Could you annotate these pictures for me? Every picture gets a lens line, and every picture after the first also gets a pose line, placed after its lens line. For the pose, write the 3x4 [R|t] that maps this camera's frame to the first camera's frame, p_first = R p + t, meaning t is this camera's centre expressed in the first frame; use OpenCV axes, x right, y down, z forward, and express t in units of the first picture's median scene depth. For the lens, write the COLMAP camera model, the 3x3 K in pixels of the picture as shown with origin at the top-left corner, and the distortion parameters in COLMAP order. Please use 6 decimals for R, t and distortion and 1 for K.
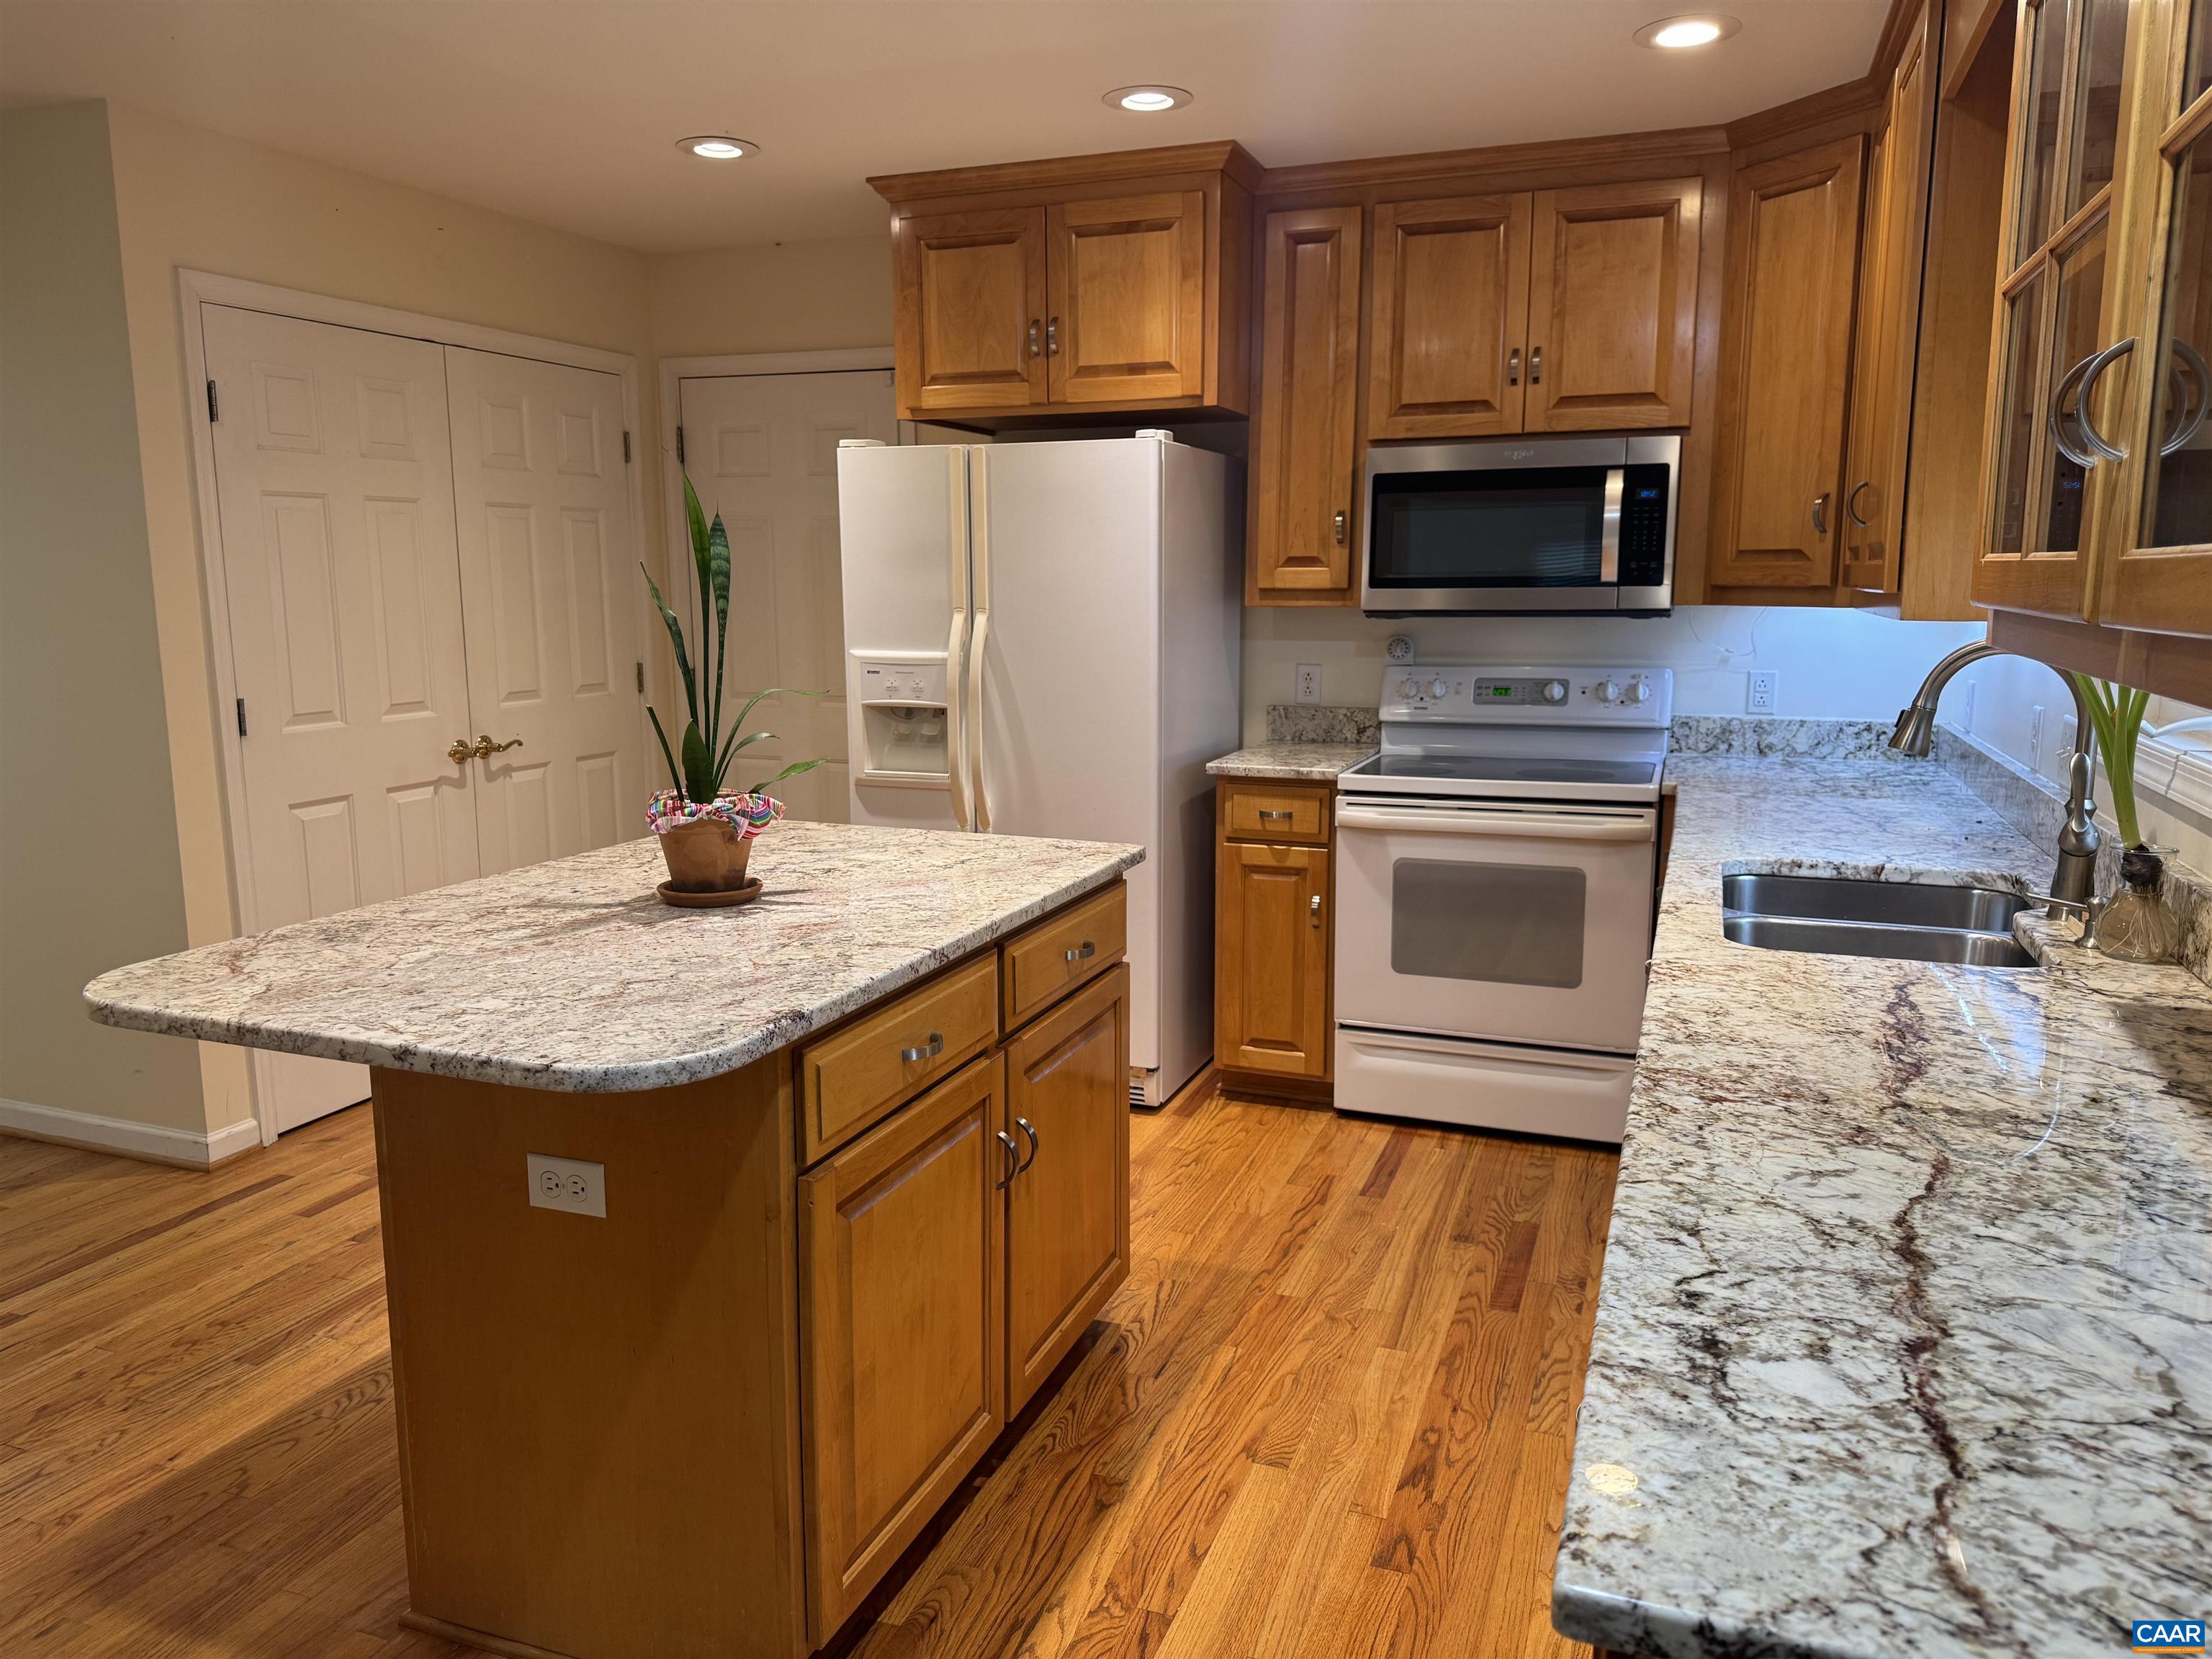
lens RADIAL K [[1558.8, 0, 1106.0], [0, 1558.8, 829.5], [0, 0, 1]] dist [0.098484, -0.159173]
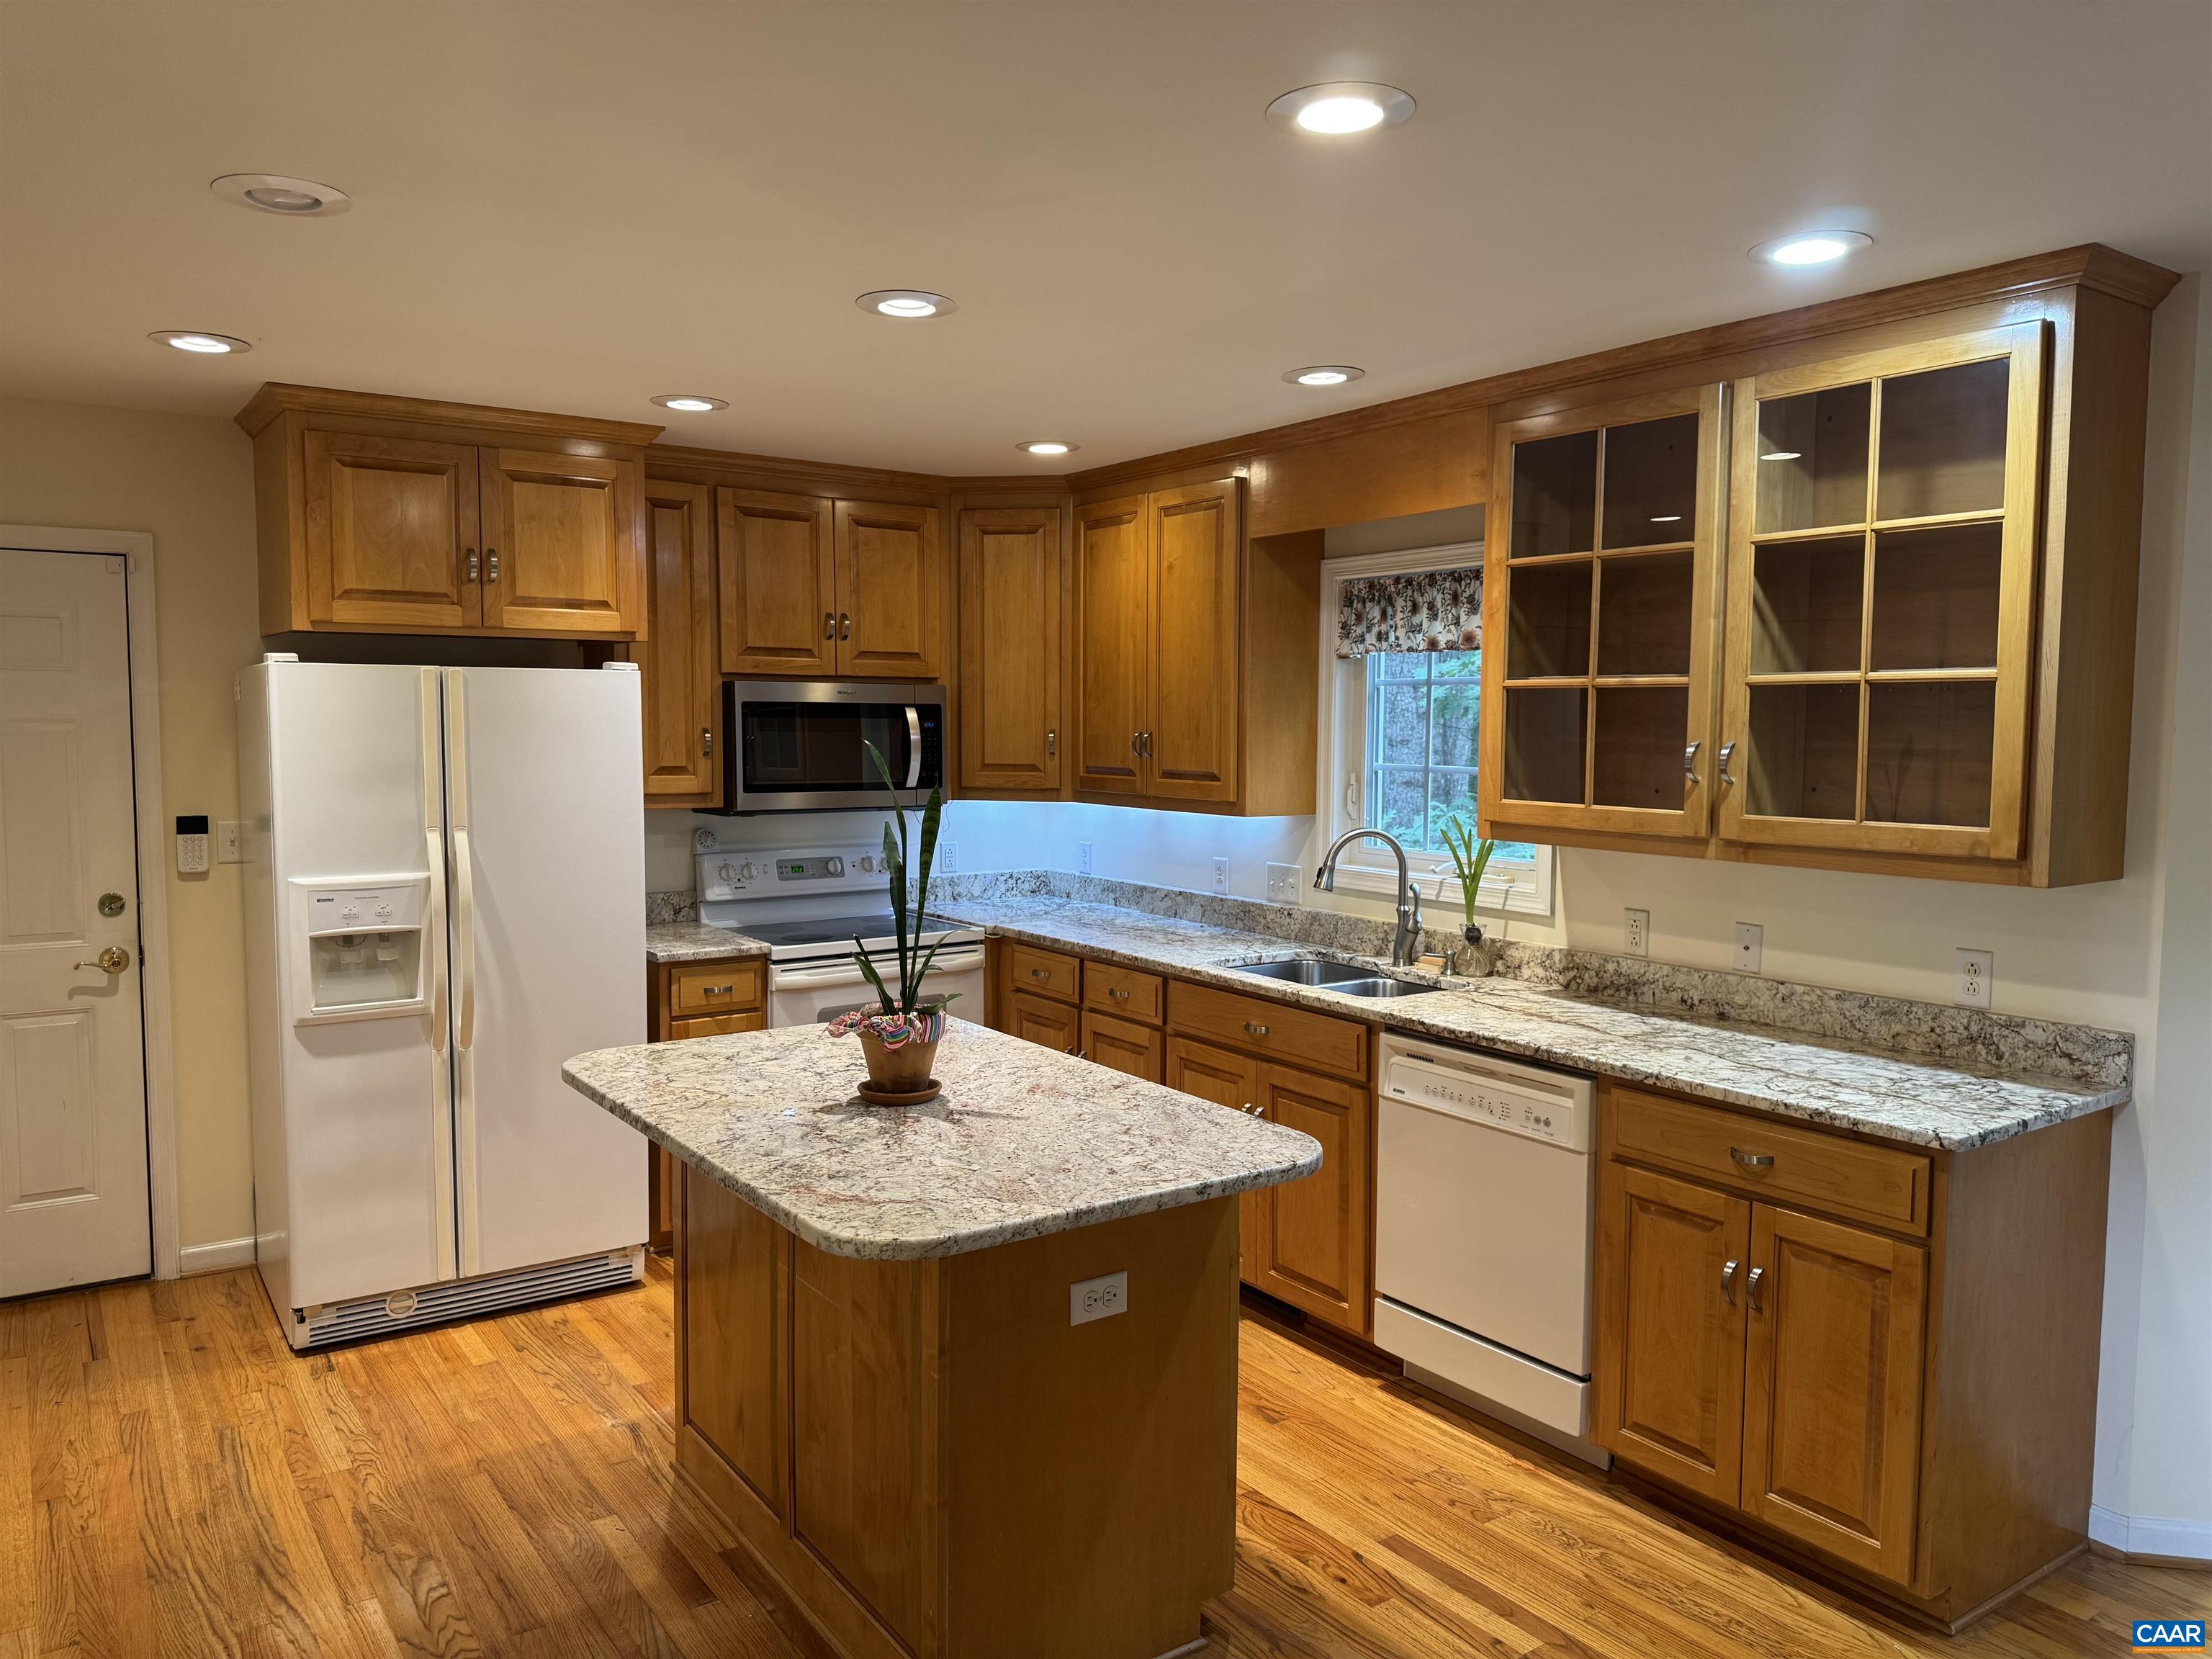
lens RADIAL K [[1554.0, 0, 1096.7], [0, 1554.0, 826.7], [0, 0, 1]] dist [0.089793, -0.076234]
pose [[0.557896, -0.052879, 0.828224, -0.692760], [0.125497, 0.991867, -0.021208, -0.069622], [-0.820367, 0.115772, 0.559995, 0.103393]]
